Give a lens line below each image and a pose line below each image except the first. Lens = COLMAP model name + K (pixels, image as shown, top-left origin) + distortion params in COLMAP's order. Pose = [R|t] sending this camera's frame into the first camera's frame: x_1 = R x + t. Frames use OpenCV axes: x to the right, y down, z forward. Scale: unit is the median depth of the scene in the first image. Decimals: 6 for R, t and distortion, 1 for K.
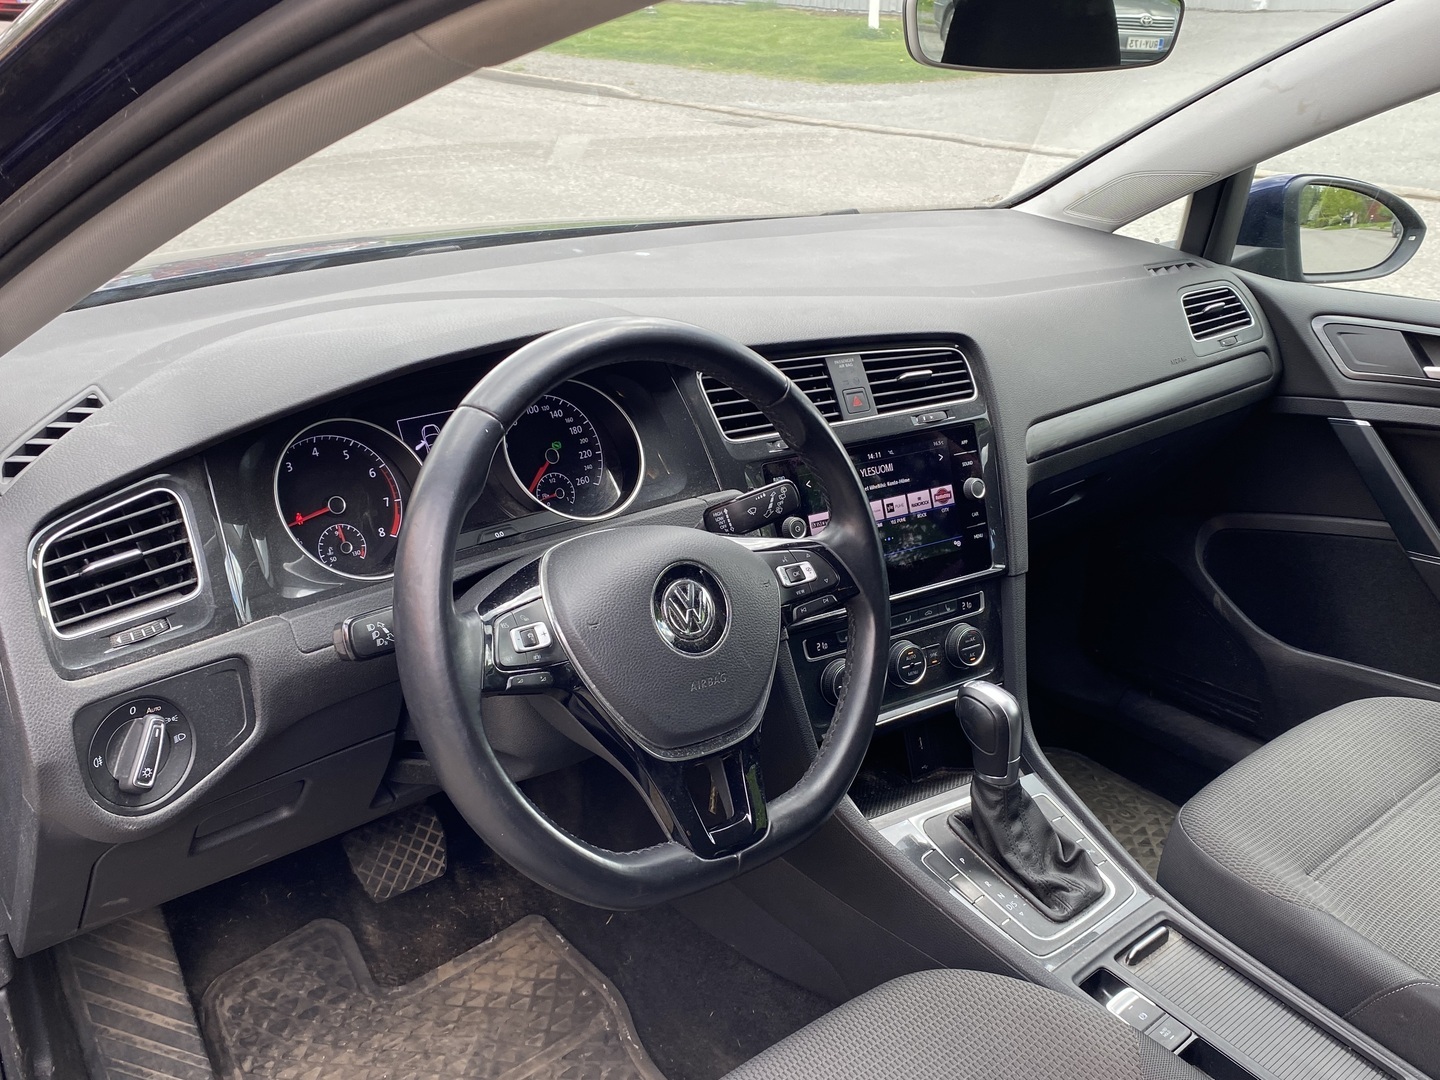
lens RADIAL K [[1330.9, 0, 720.0], [0, 1330.9, 540.0], [0, 0, 1]] dist [0.177344, 0.001821]
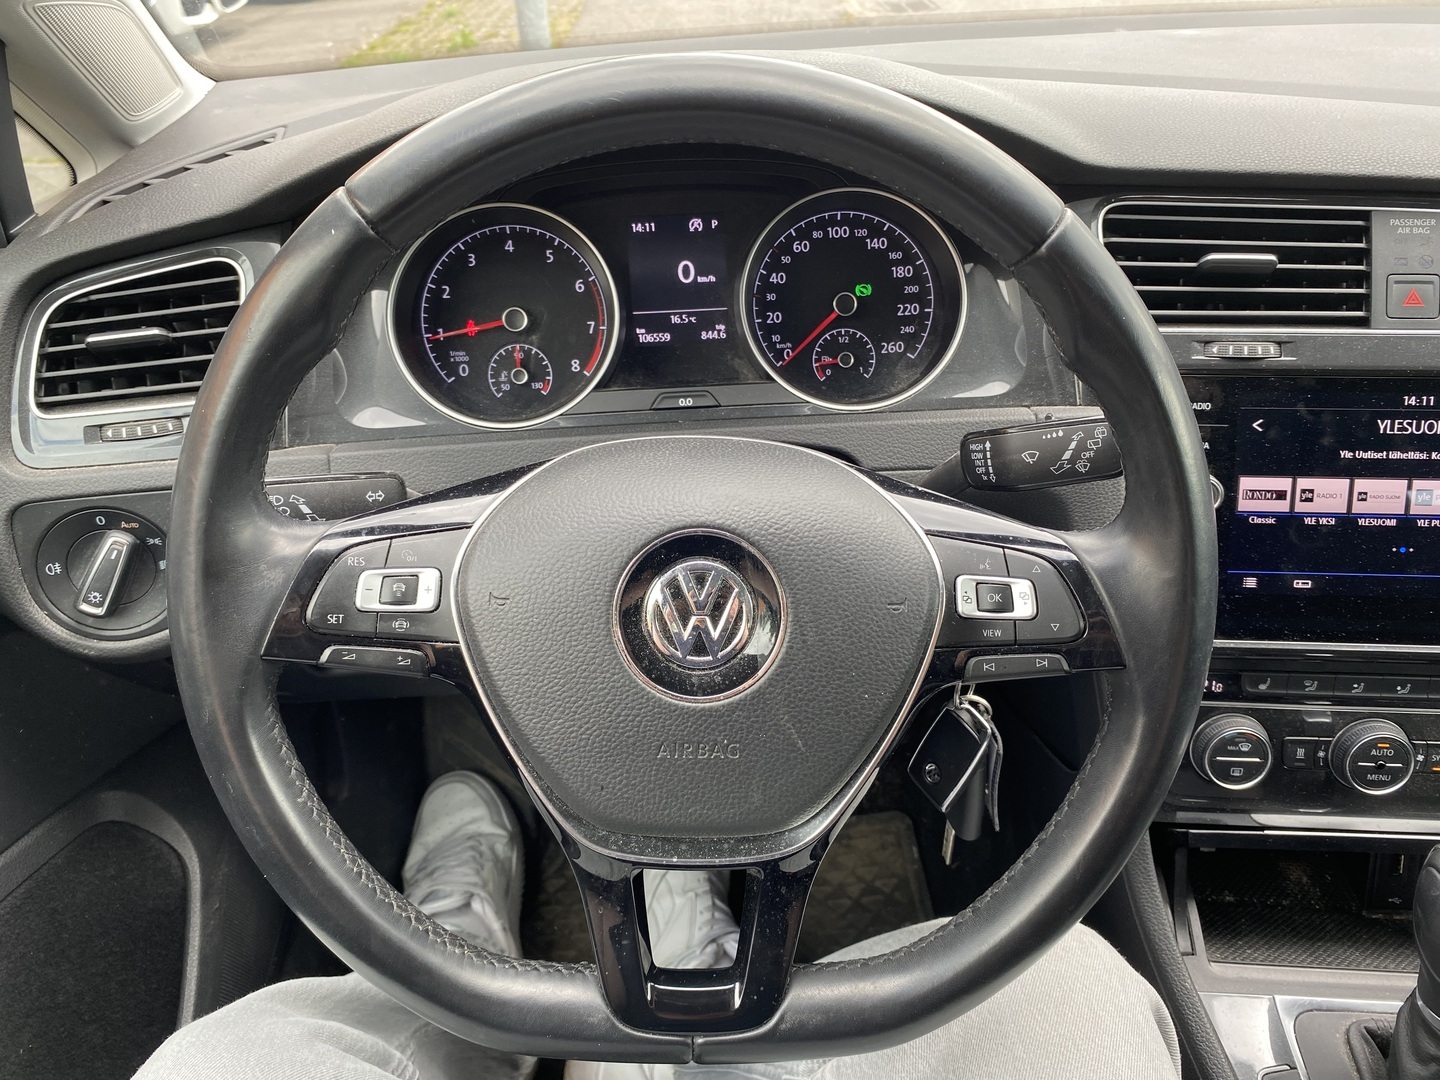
lens RADIAL K [[1093.2, 0, 747.6], [0, 1093.2, 525.4], [0, 0, 1]] dist [0.100102, -0.115516]
pose [[0.789016, 0.281062, -0.546313, 0.168520], [-0.189502, 0.957200, 0.218763, -0.063812], [0.584417, -0.069080, 0.808508, 0.465415]]
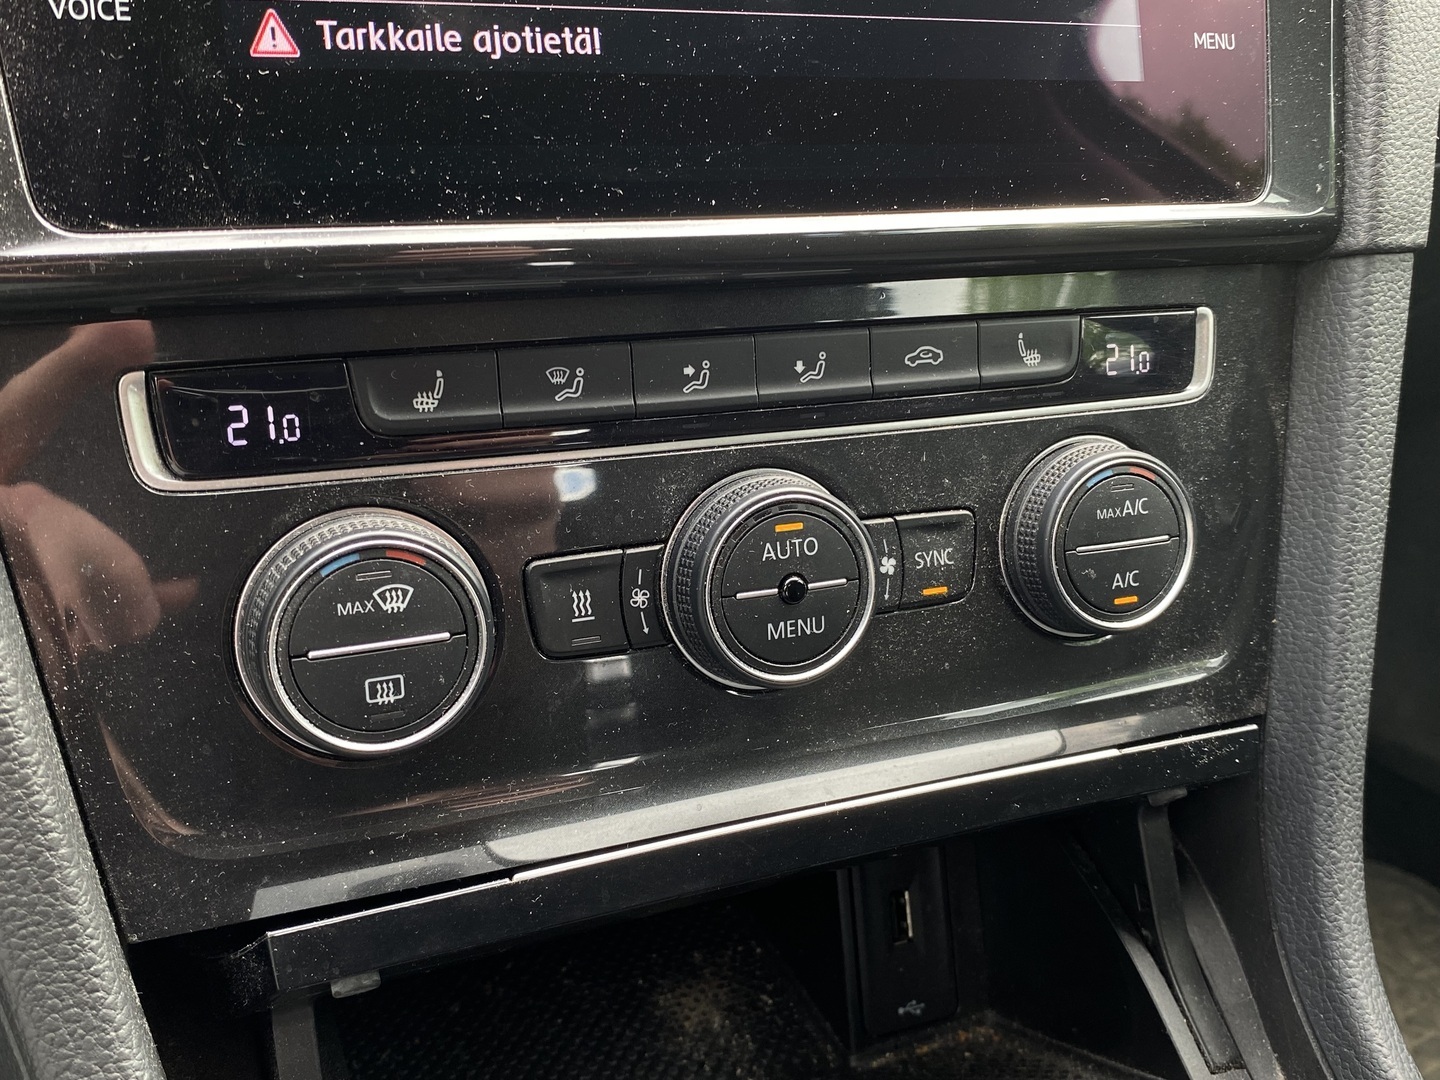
lens RADIAL K [[1403.1, 0, 706.6], [0, 1403.1, 539.6], [0, 0, 1]] dist [0.071578, -0.149408]
pose [[0.978602, 0.092594, -0.183751, 0.175132], [-0.089788, 0.995682, 0.023553, 0.085531], [0.185138, -0.006551, 0.982691, 0.820070]]
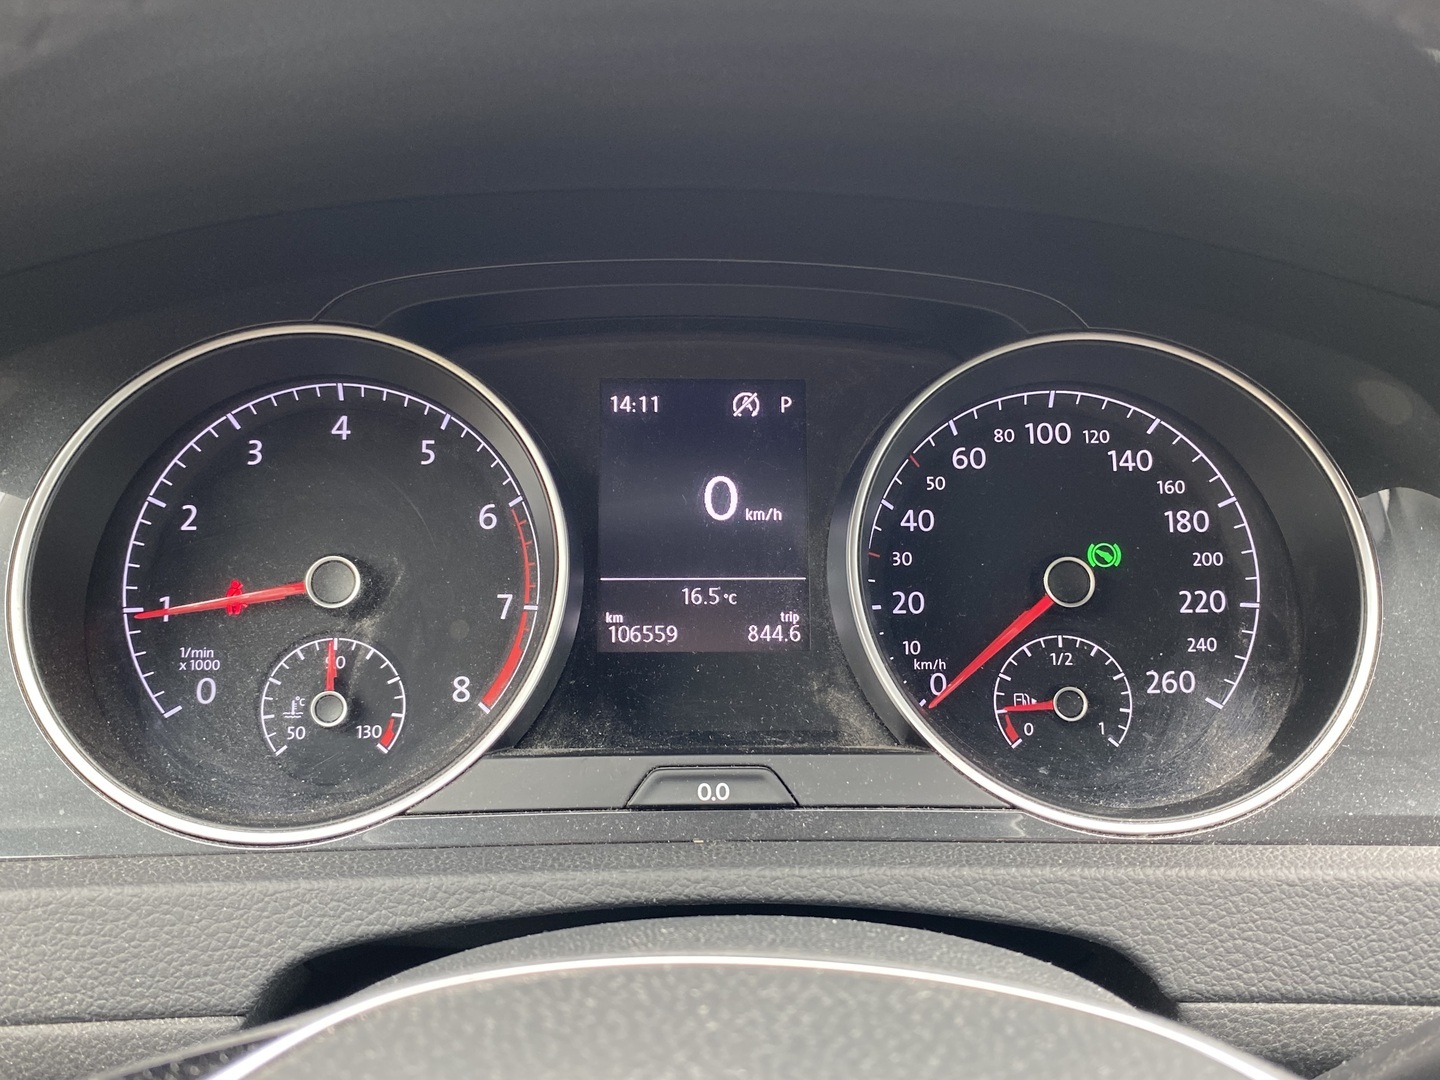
lens RADIAL K [[1349.0, 0, 728.5], [0, 1349.0, 541.0], [0, 0, 1]] dist [0.149126, -0.002511]
pose [[0.779073, 0.172356, -0.602776, 0.003478], [-0.233853, 0.971968, -0.024327, -0.042759], [0.581686, 0.159913, 0.797540, 0.649891]]
